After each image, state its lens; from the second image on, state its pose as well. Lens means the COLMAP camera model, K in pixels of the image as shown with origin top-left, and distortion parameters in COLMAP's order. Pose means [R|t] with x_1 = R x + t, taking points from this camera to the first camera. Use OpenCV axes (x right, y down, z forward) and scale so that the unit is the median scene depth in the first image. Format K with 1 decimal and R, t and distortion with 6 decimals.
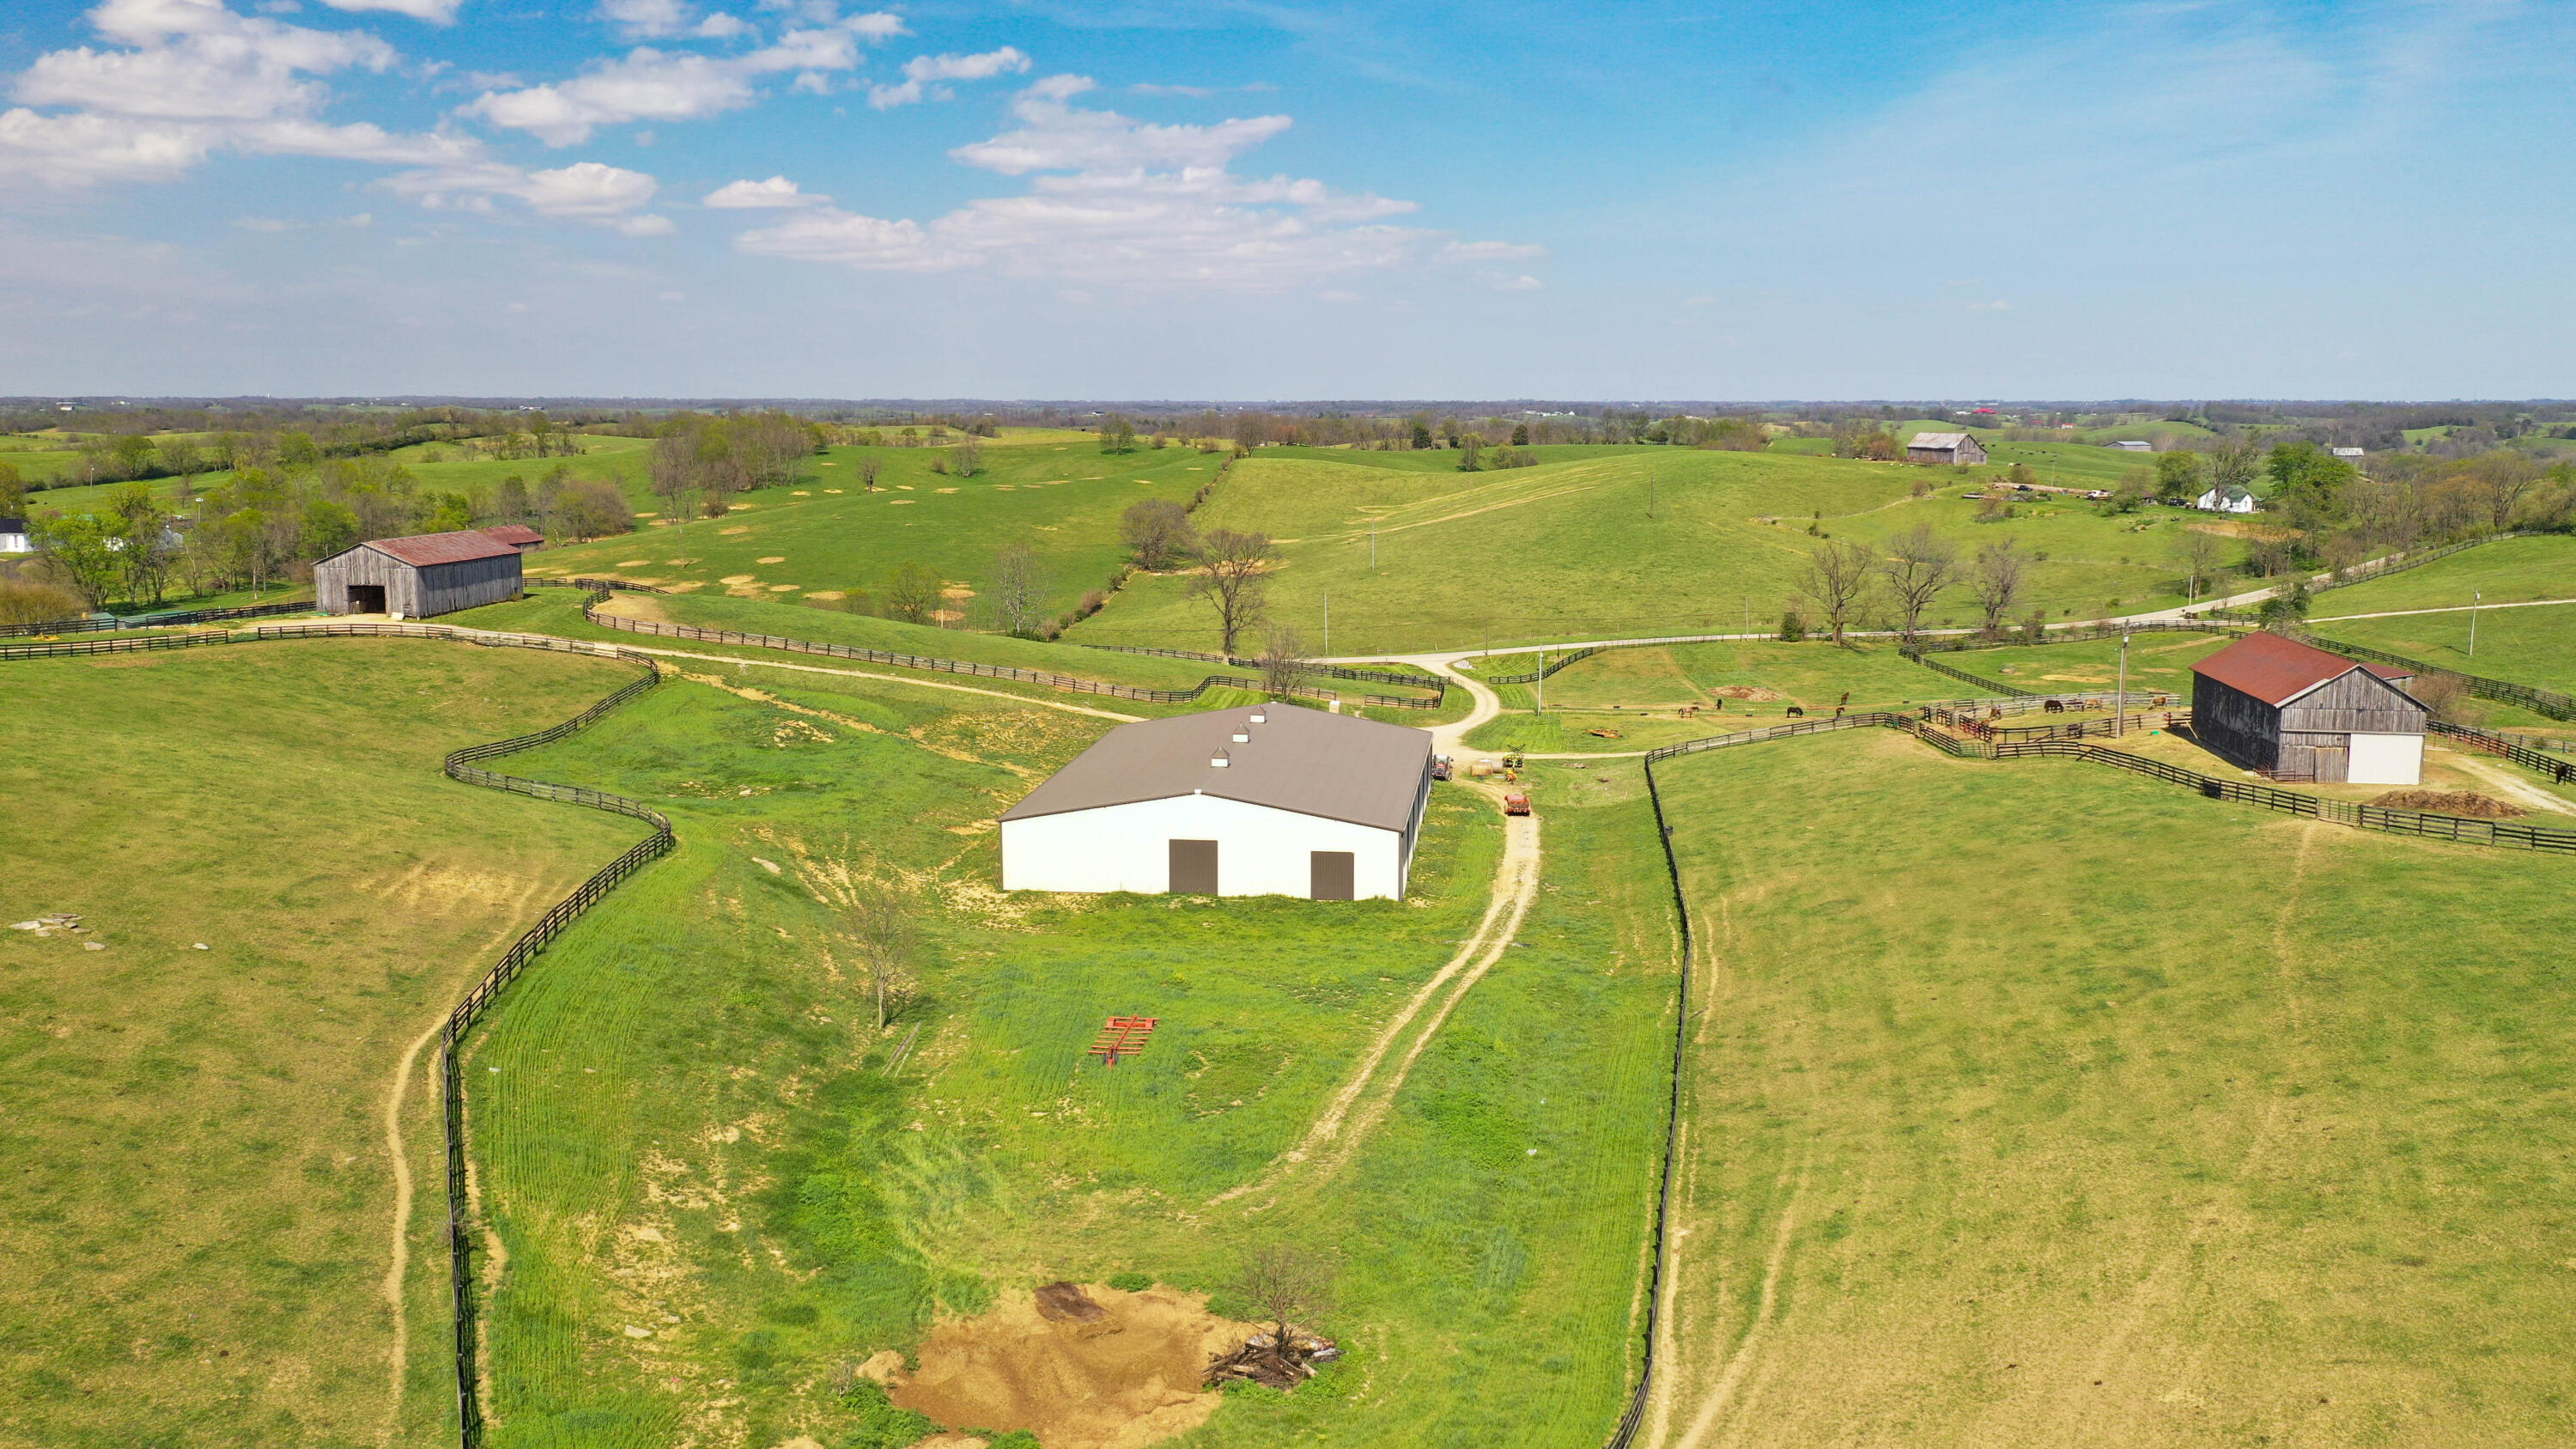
lens RADIAL K [[2046.0, 0, 1288.0], [0, 2046.0, 724.5], [0, 0, 1]] dist [0.005901, 0.010584]
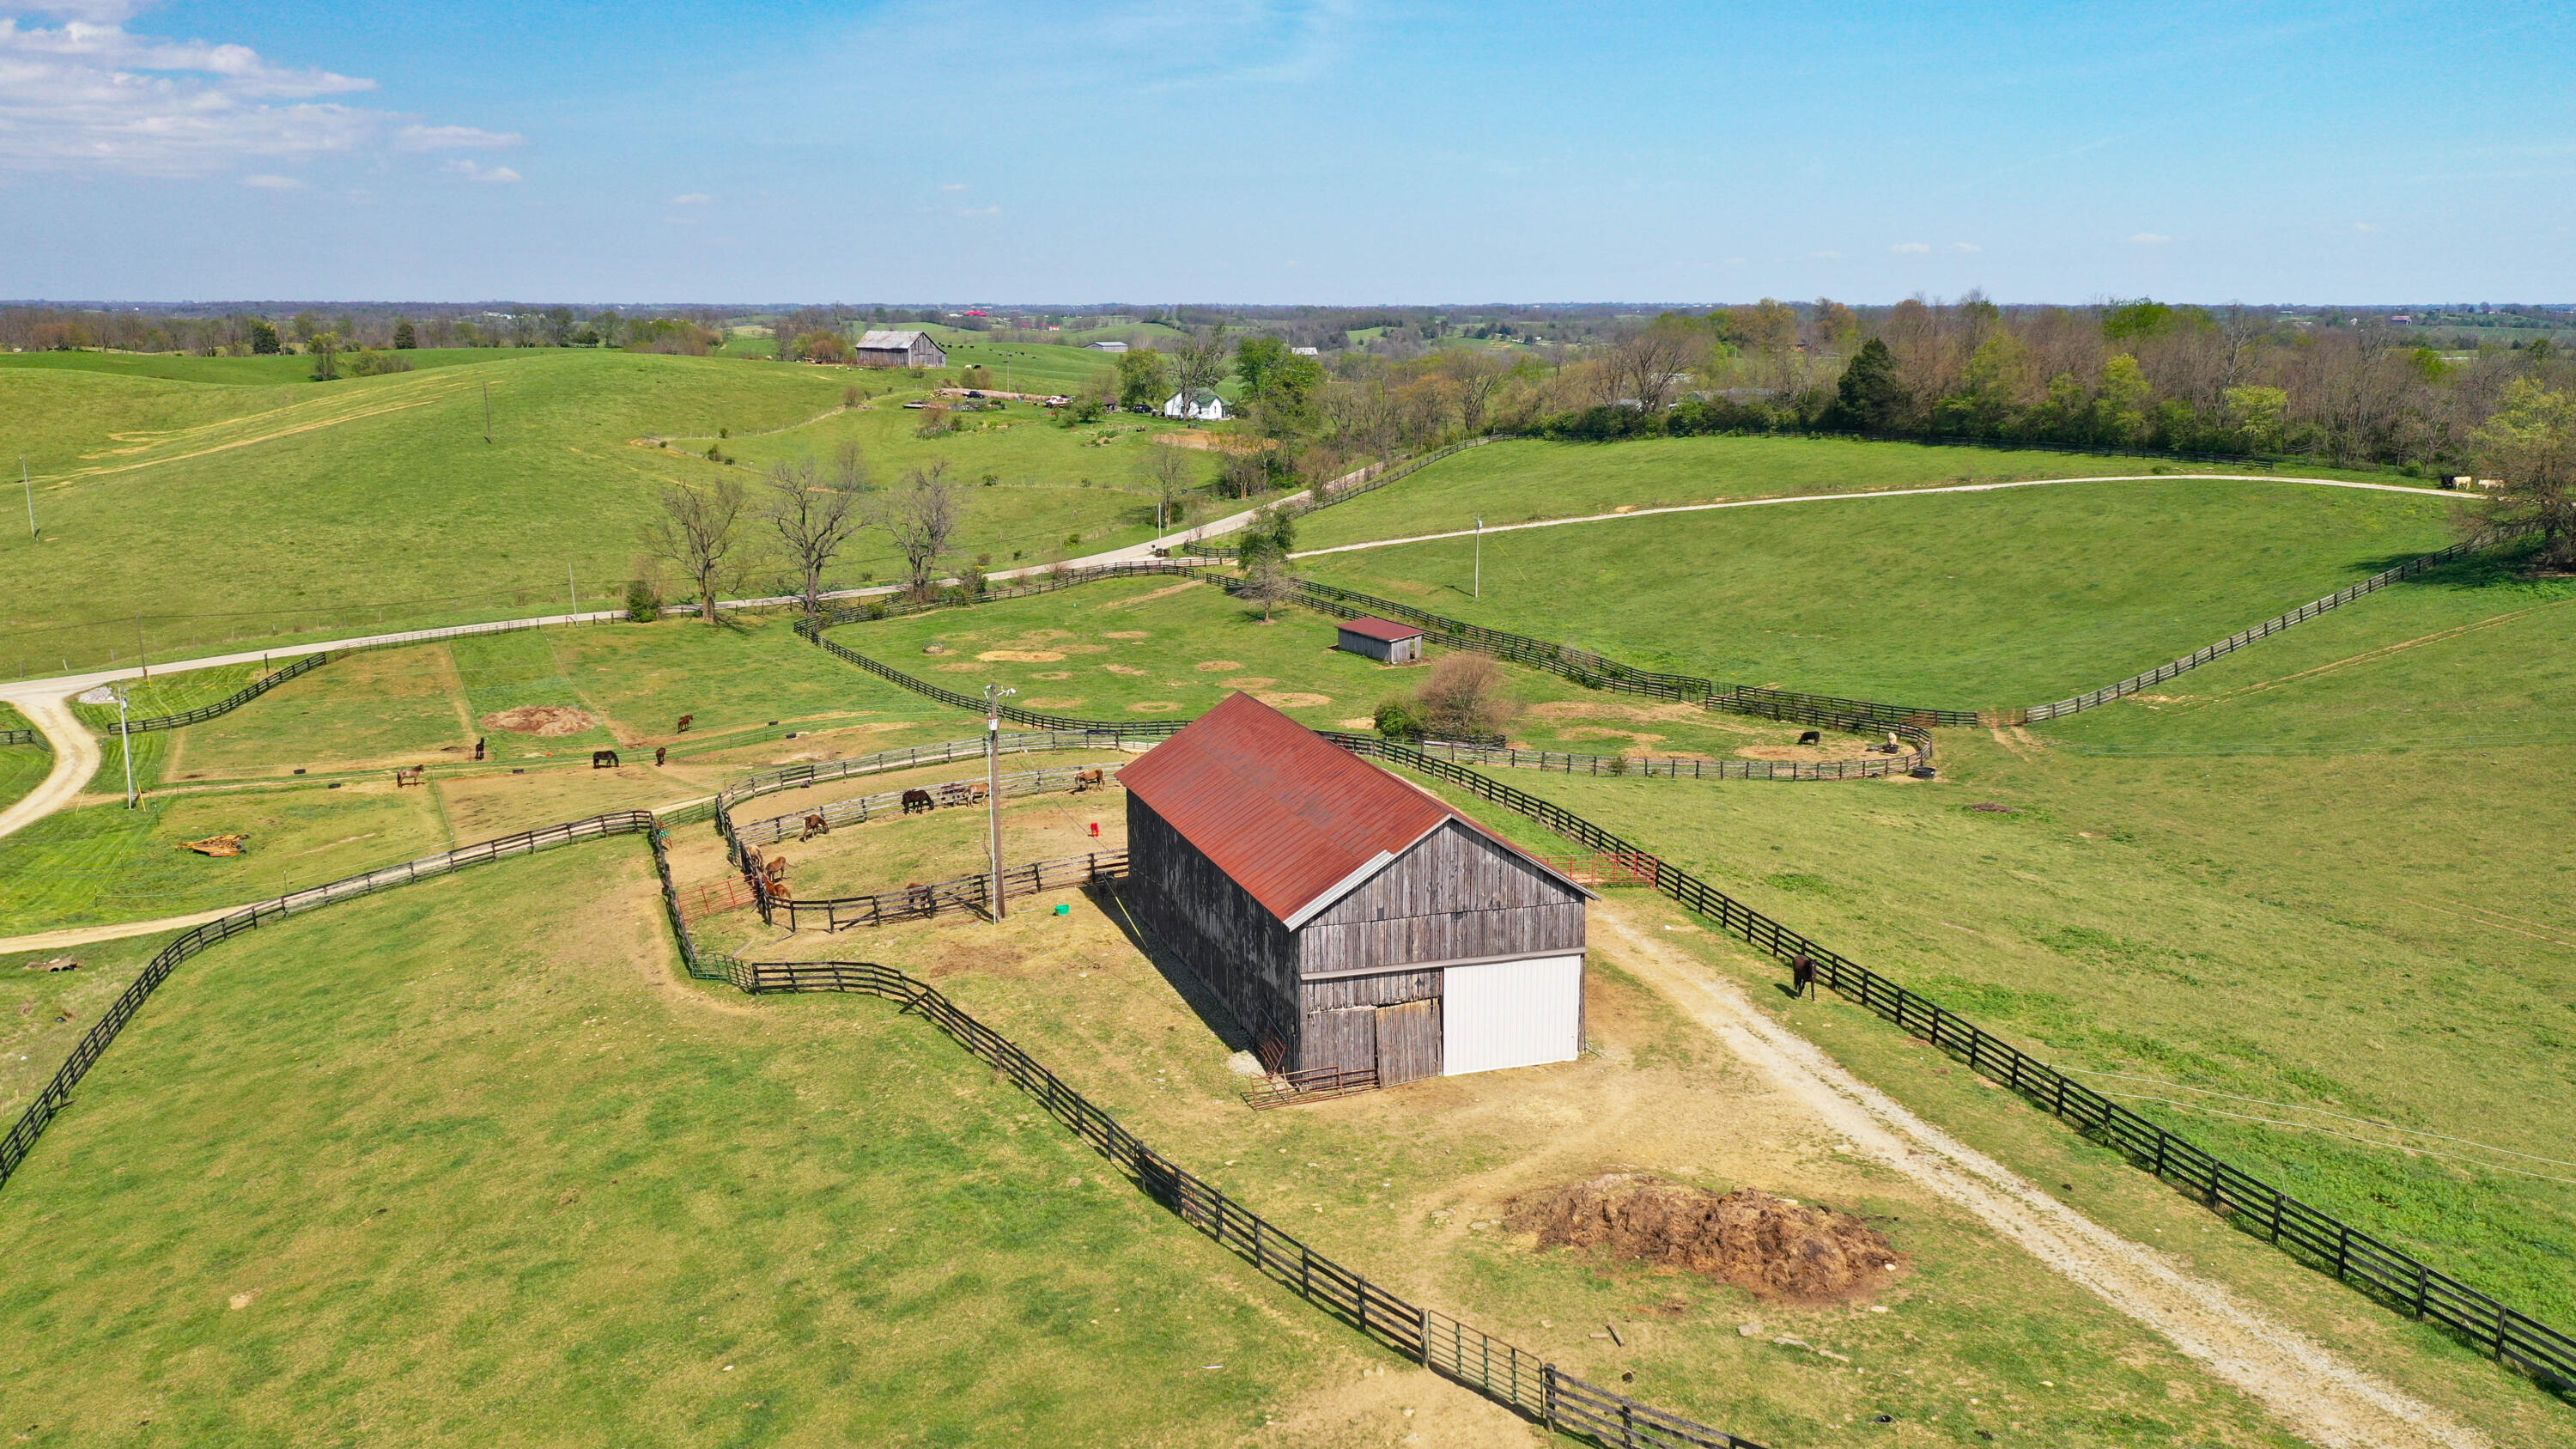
lens RADIAL K [[2069.0, 0, 1288.0], [0, 2069.0, 724.5], [0, 0, 1]] dist [0.011924, 0.008418]
pose [[0.892536, -0.088336, 0.442240, 0.113978], [0.069176, 0.995840, 0.059302, -0.029206], [-0.445639, -0.022337, 0.894934, 0.237509]]
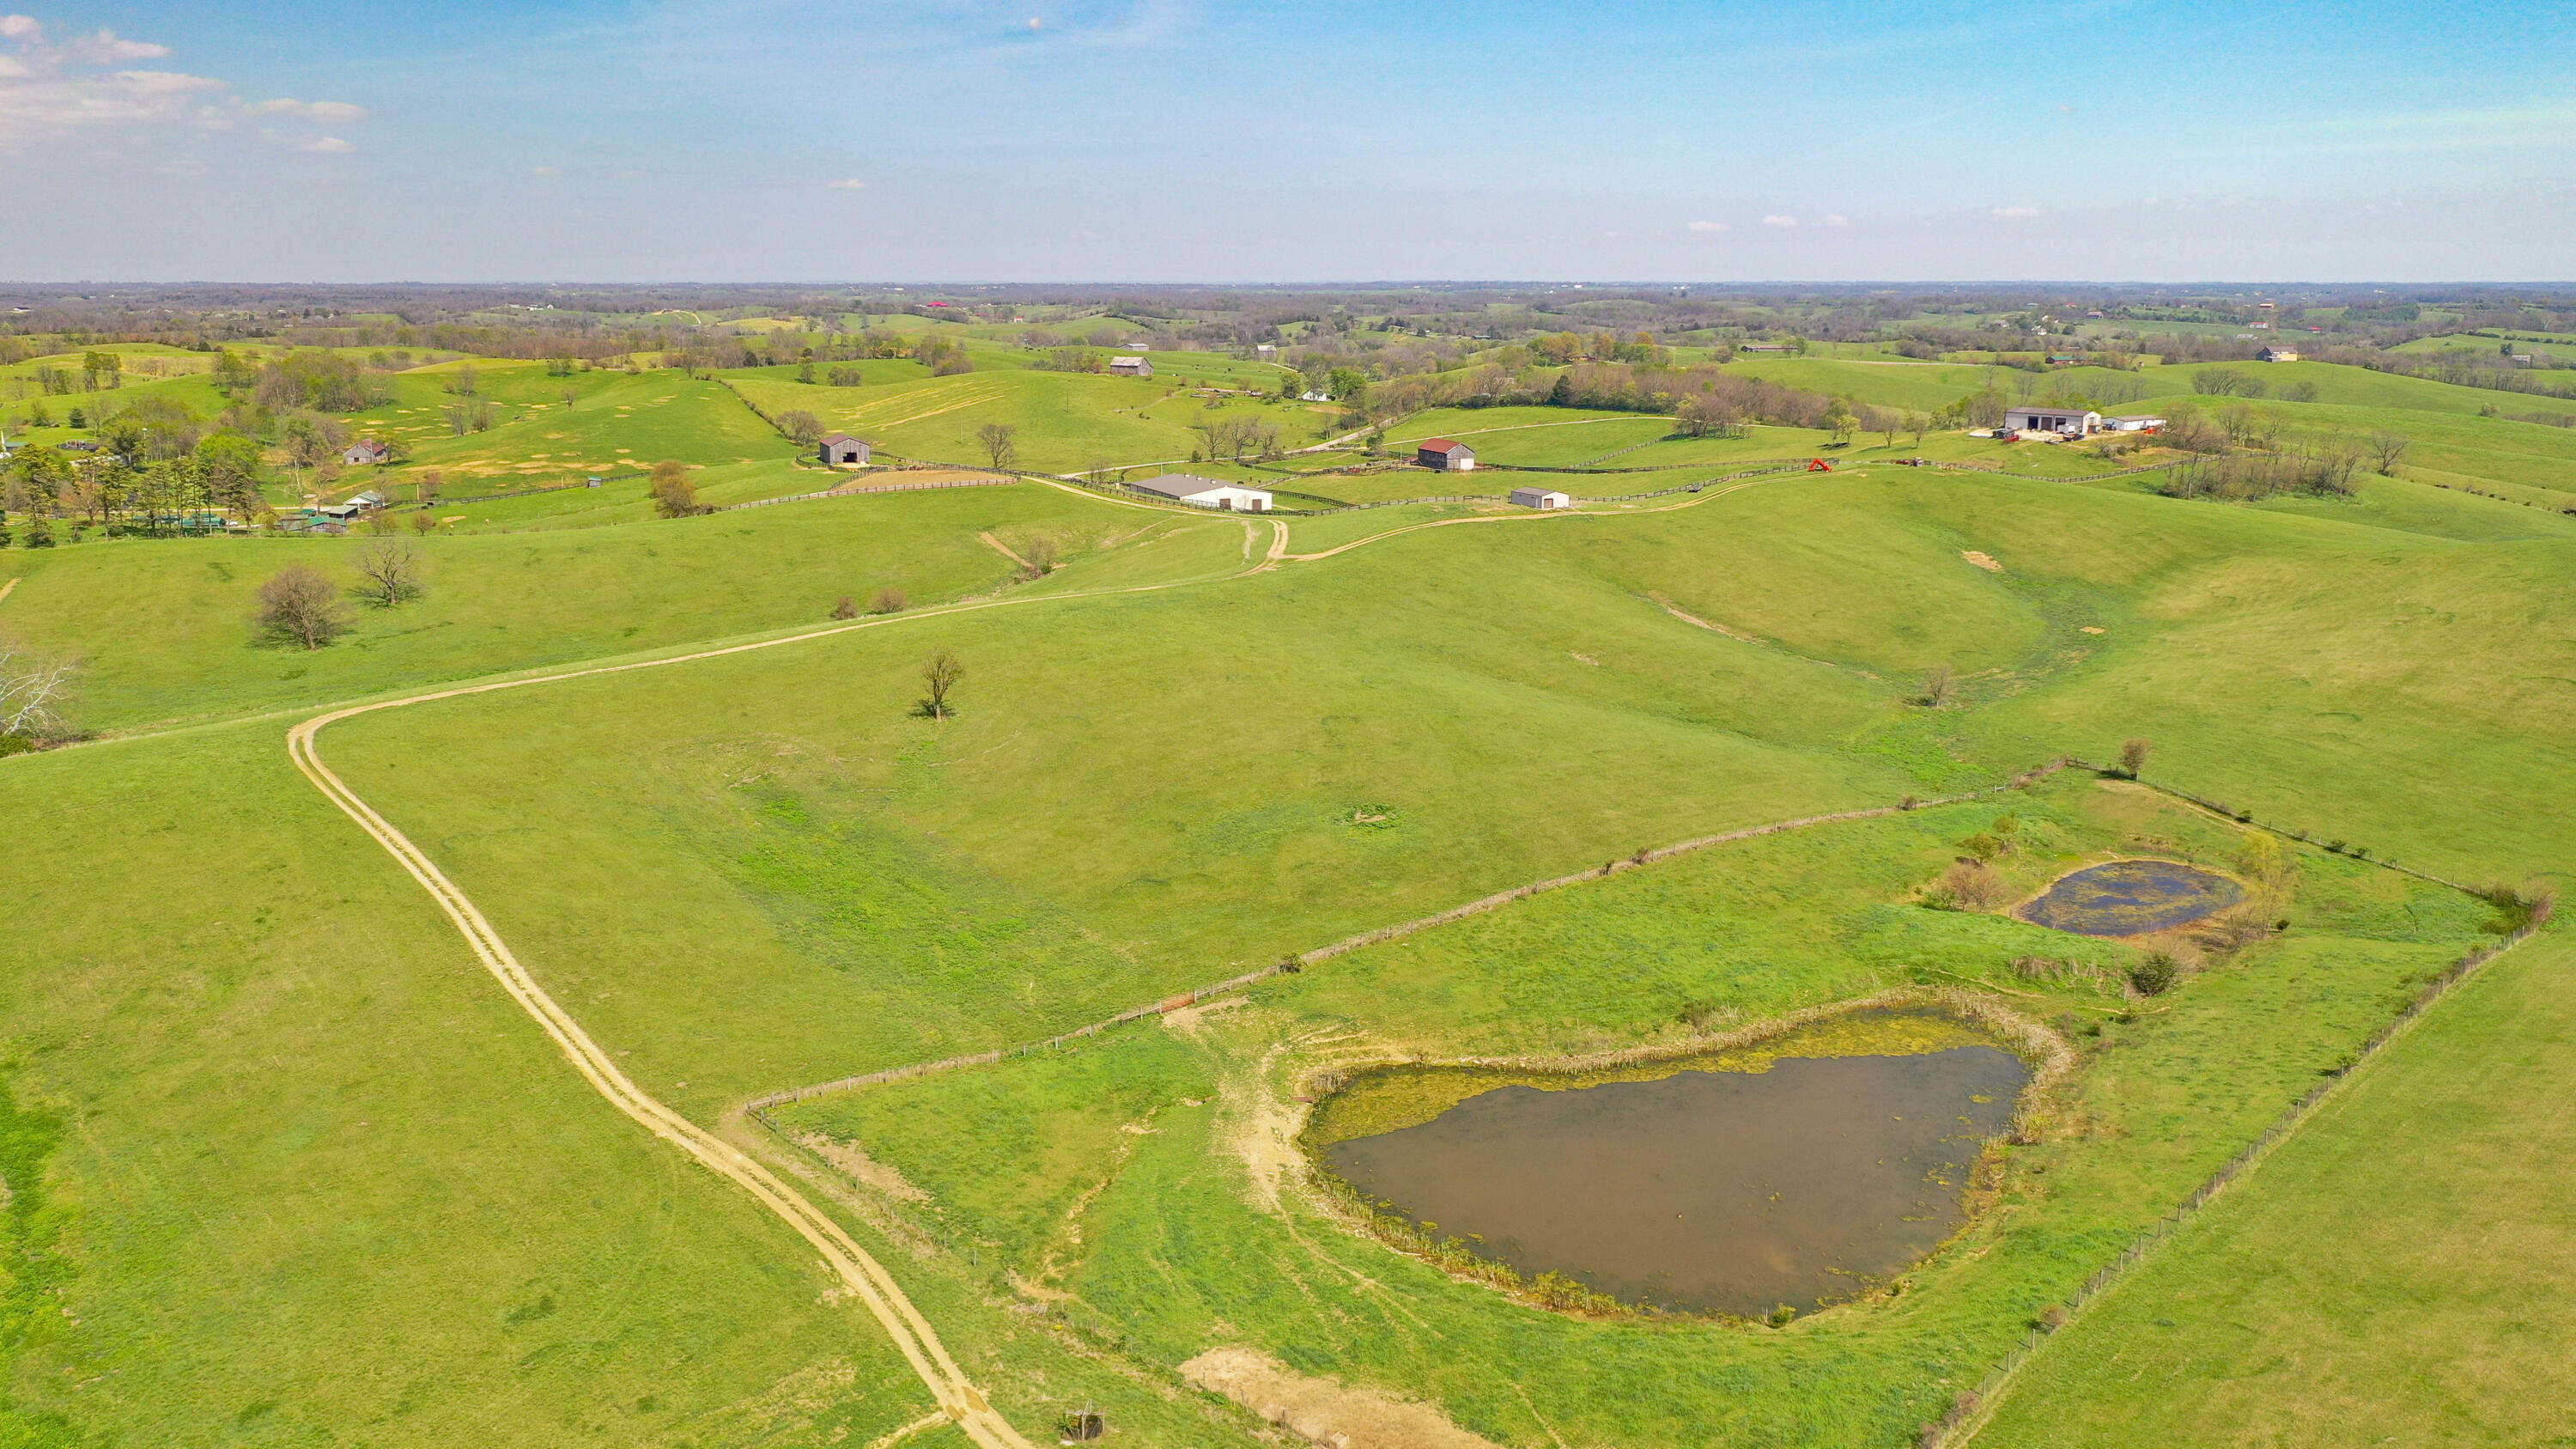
lens RADIAL K [[2082.0, 0, 1288.0], [0, 2082.0, 724.5], [0, 0, 1]] dist [0.001996, -0.002664]
pose [[0.864492, -0.105702, 0.491406, -0.808999], [0.078816, 0.994051, 0.075167, 0.081030], [-0.496428, -0.026251, 0.867681, -1.067287]]
